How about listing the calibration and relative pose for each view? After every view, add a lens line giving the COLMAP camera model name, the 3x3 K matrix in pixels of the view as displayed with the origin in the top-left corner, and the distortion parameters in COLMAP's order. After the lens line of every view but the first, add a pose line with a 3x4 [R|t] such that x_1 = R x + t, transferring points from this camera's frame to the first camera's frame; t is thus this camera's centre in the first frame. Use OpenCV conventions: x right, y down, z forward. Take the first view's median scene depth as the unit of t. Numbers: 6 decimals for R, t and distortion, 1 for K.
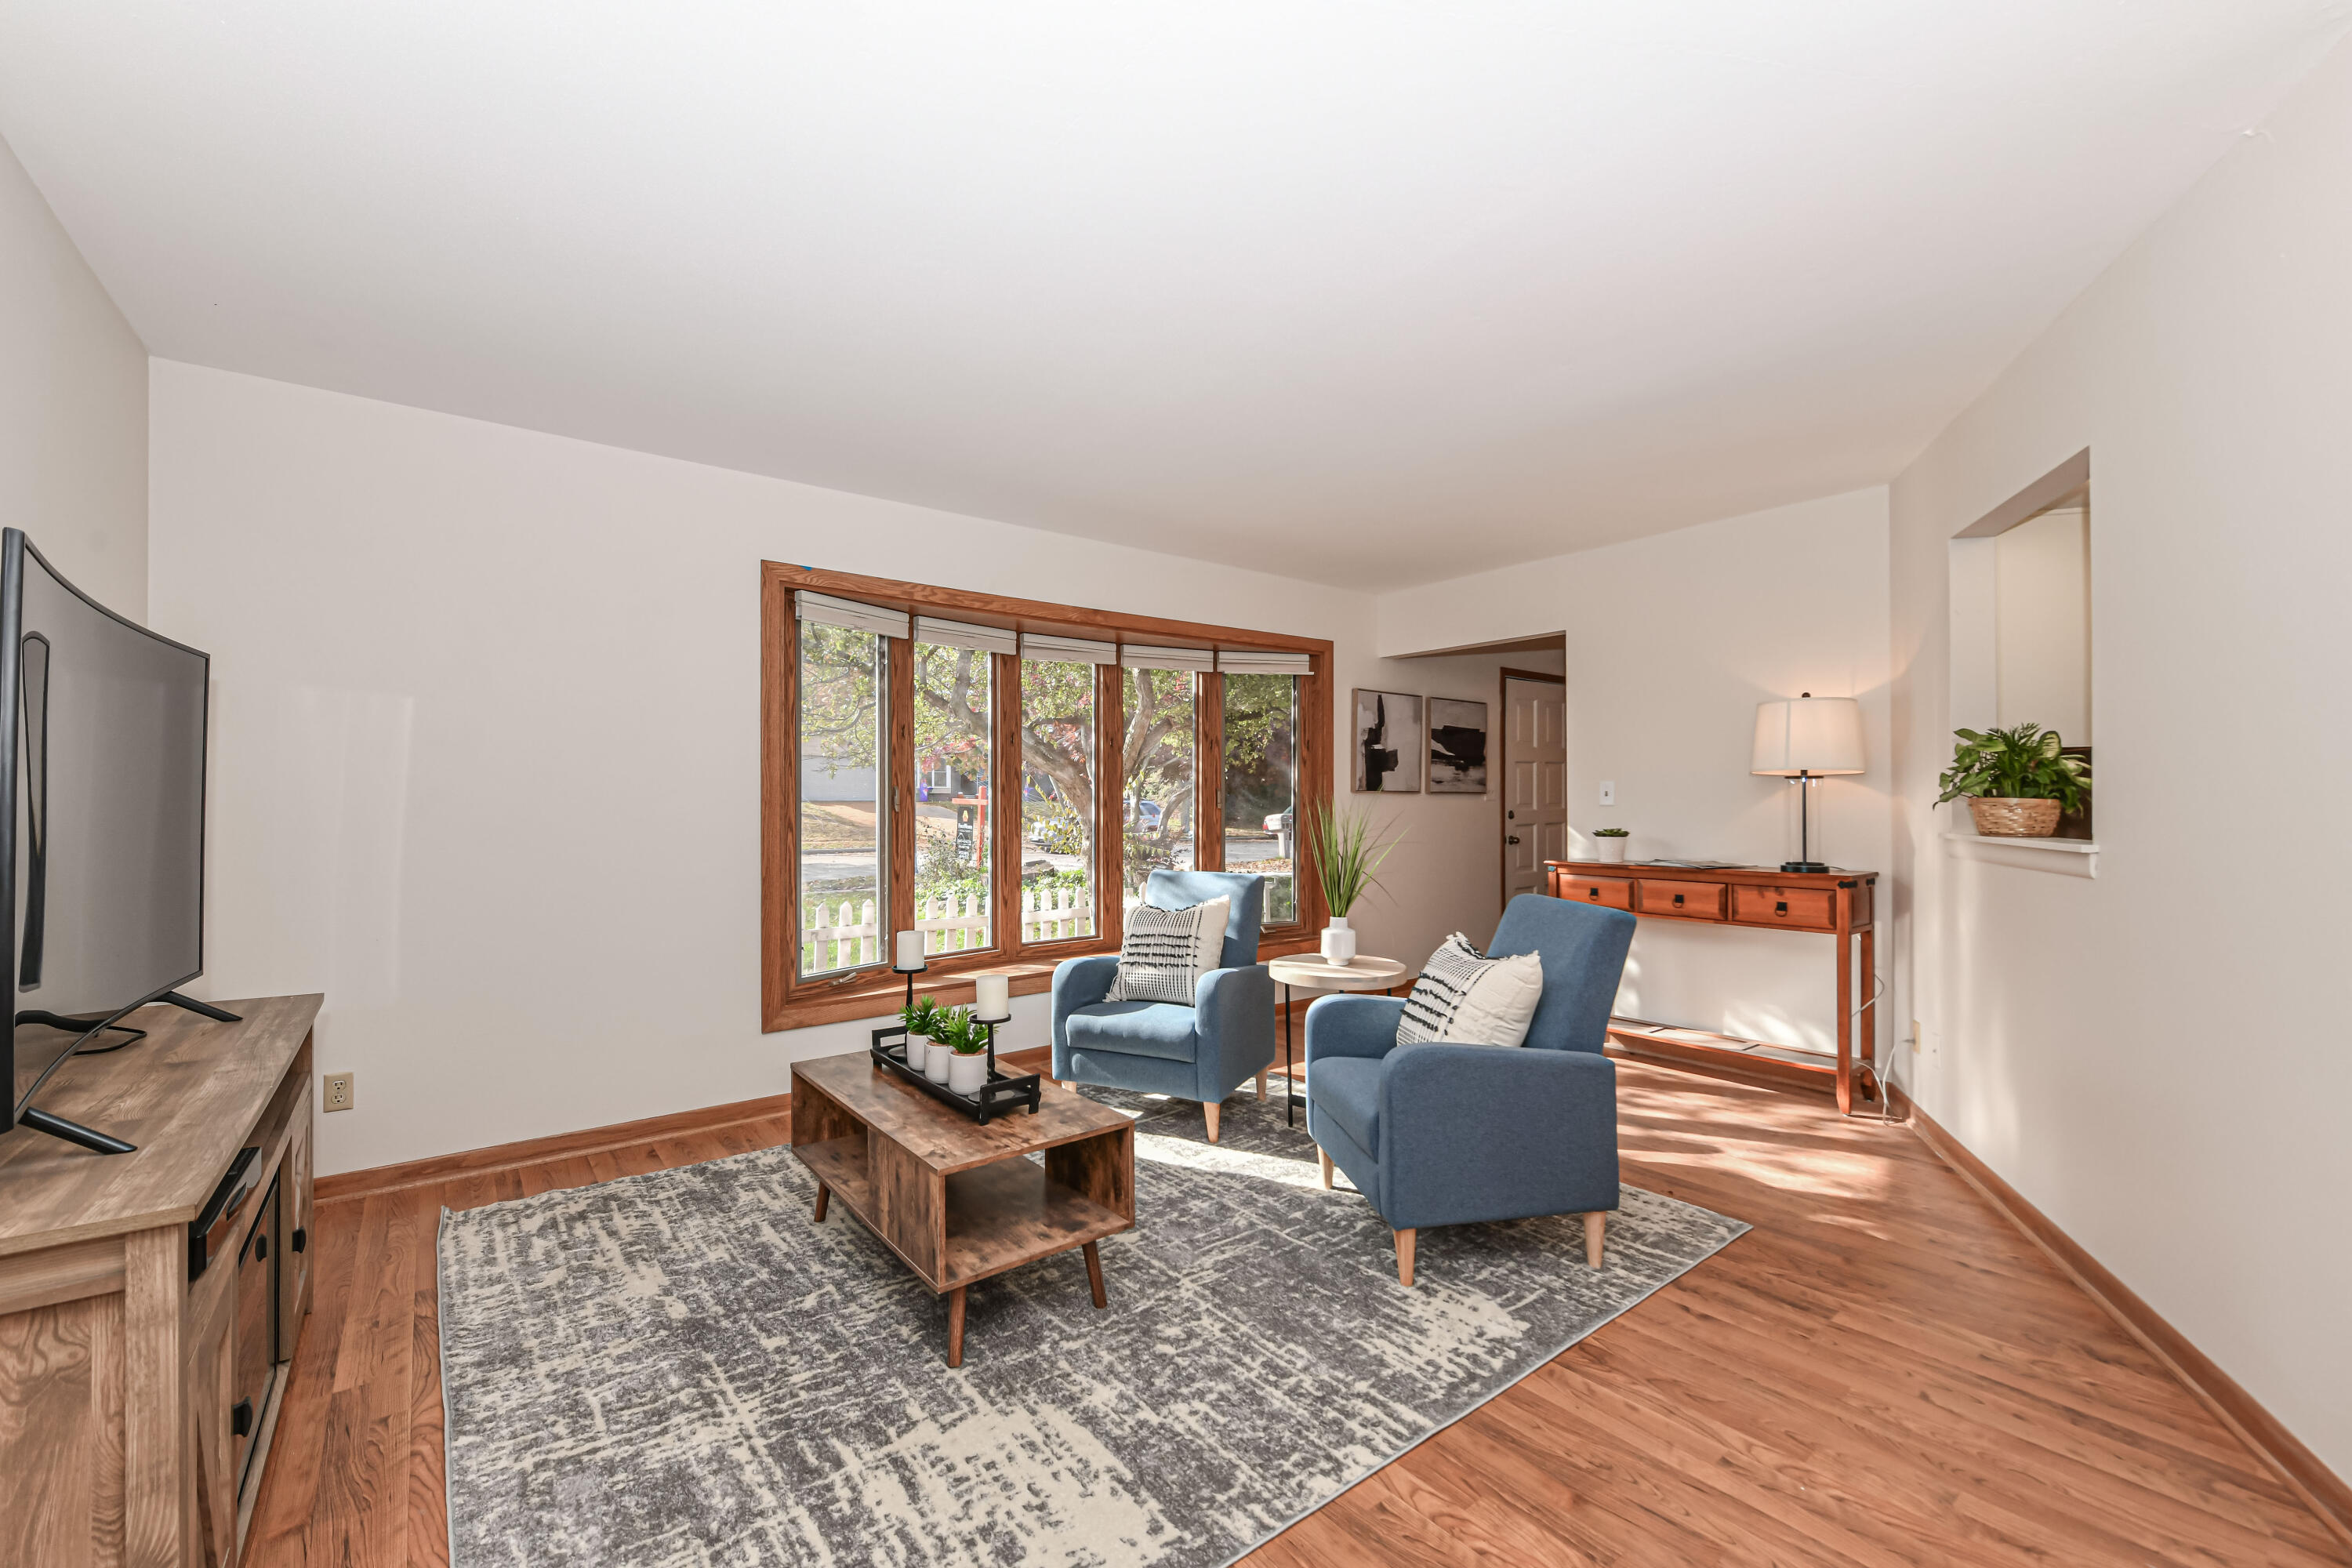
lens RADIAL K [[948.4, 0, 1171.5], [0, 948.4, 793.8], [0, 0, 1]] dist [-0.000977, 0.000317]
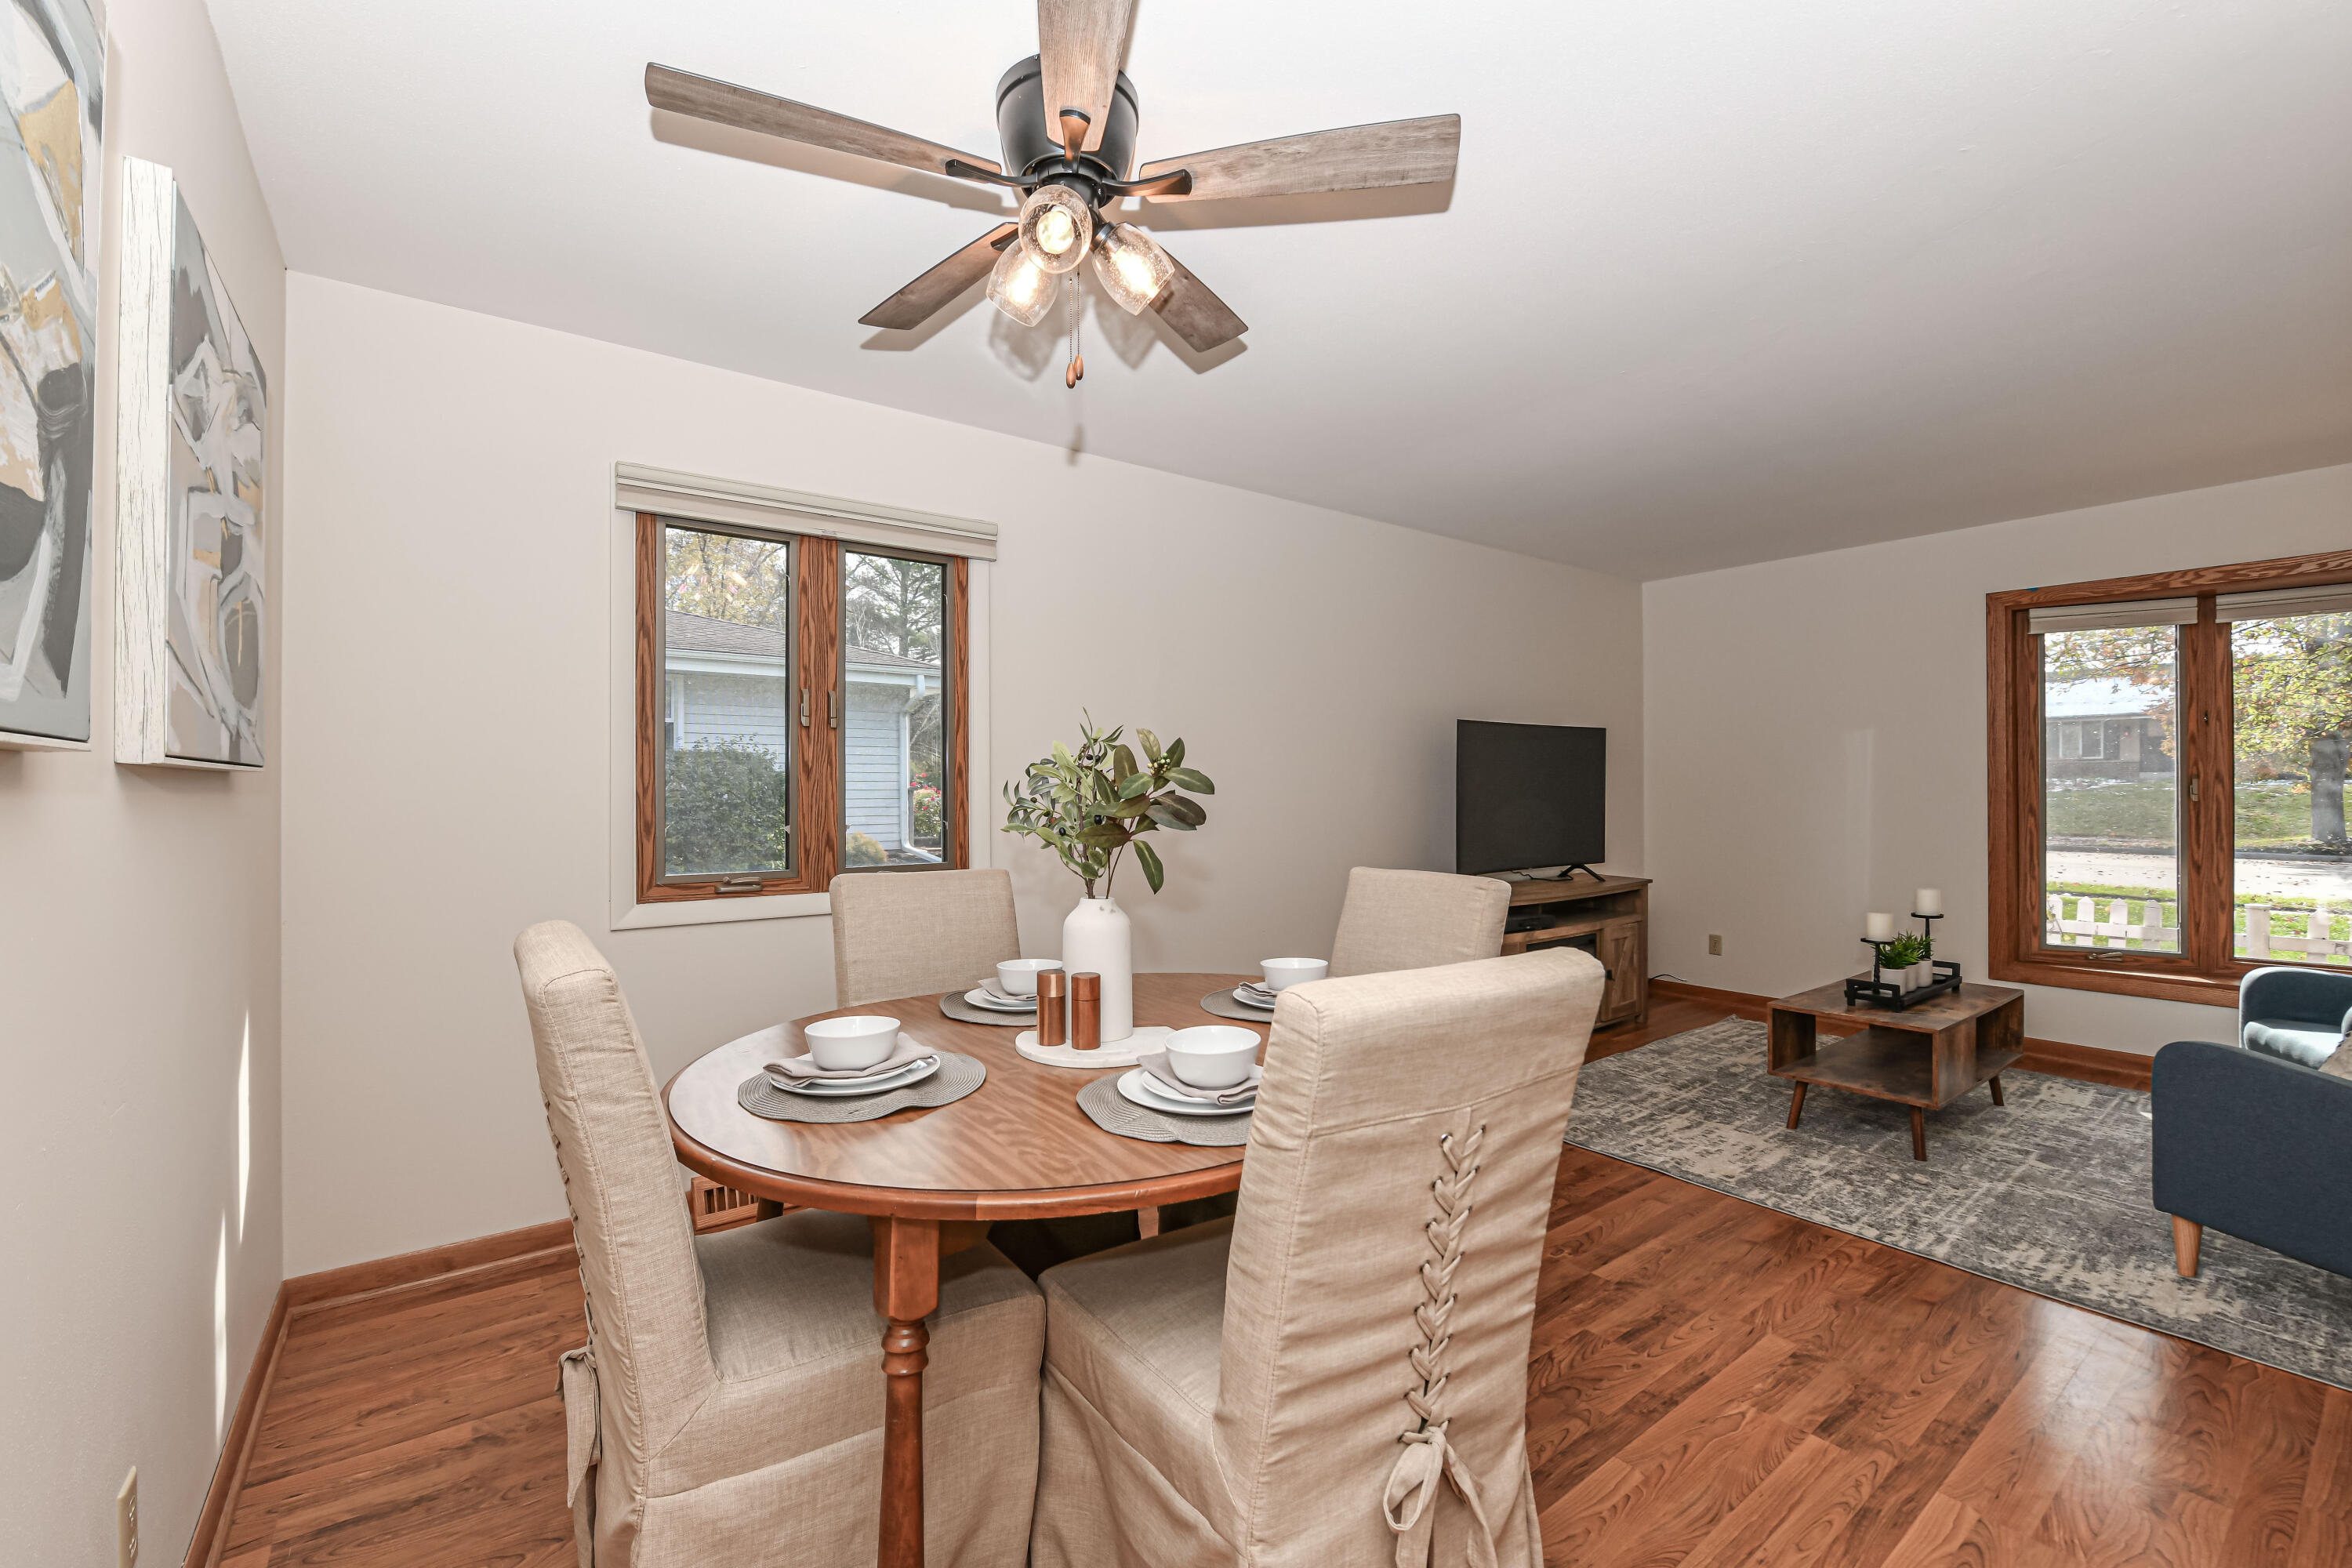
lens RADIAL K [[984.0, 0, 1175.8], [0, 984.0, 789.0], [0, 0, 1]] dist [-0.002877, -0.000308]
pose [[-0.019841, -0.004974, -0.999791, 1.608430], [0.011847, 0.999916, -0.005209, 0.000372], [0.999733, -0.011948, -0.019781, -0.042318]]
